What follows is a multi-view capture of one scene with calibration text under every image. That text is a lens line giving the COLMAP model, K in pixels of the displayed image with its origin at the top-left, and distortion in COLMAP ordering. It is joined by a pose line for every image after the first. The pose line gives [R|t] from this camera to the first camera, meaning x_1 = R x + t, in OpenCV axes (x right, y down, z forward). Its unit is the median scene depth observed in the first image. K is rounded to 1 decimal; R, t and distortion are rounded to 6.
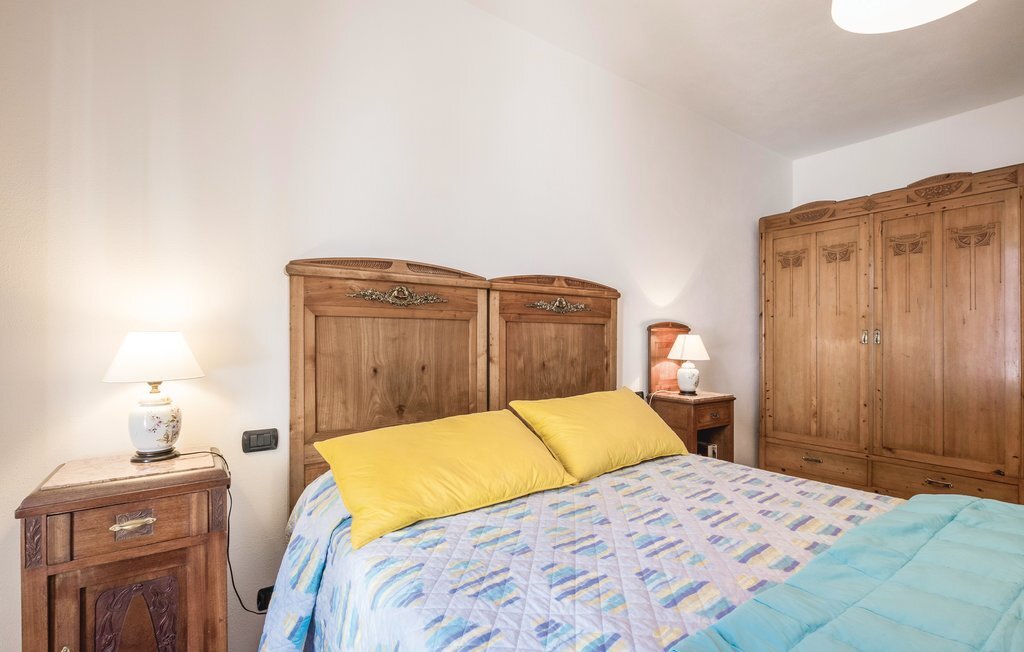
lens RADIAL K [[447.5, 0, 511.8], [0, 447.5, 343.1], [0, 0, 1]] dist [-0.001113, -0.000107]
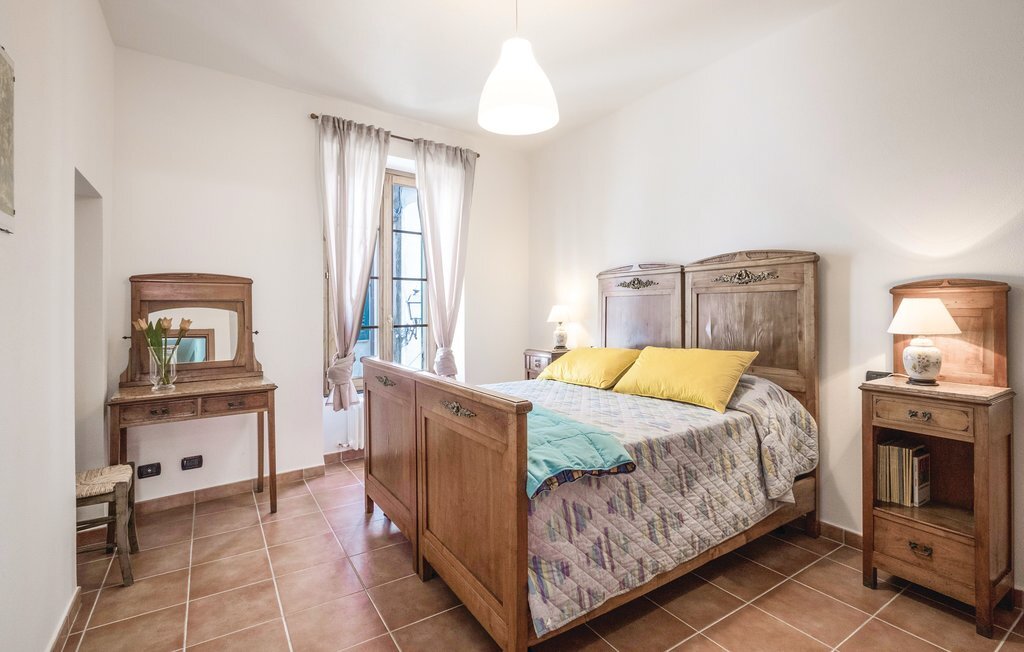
lens RADIAL K [[472.4, 0, 512.0], [0, 472.4, 307.1], [0, 0, 1]] dist [0.000154, 0.000023]
pose [[-0.056006, 0.001264, -0.998430, 1.300651], [0.005379, 0.999985, 0.000964, -0.010587], [0.998416, -0.005317, -0.056012, 0.463381]]
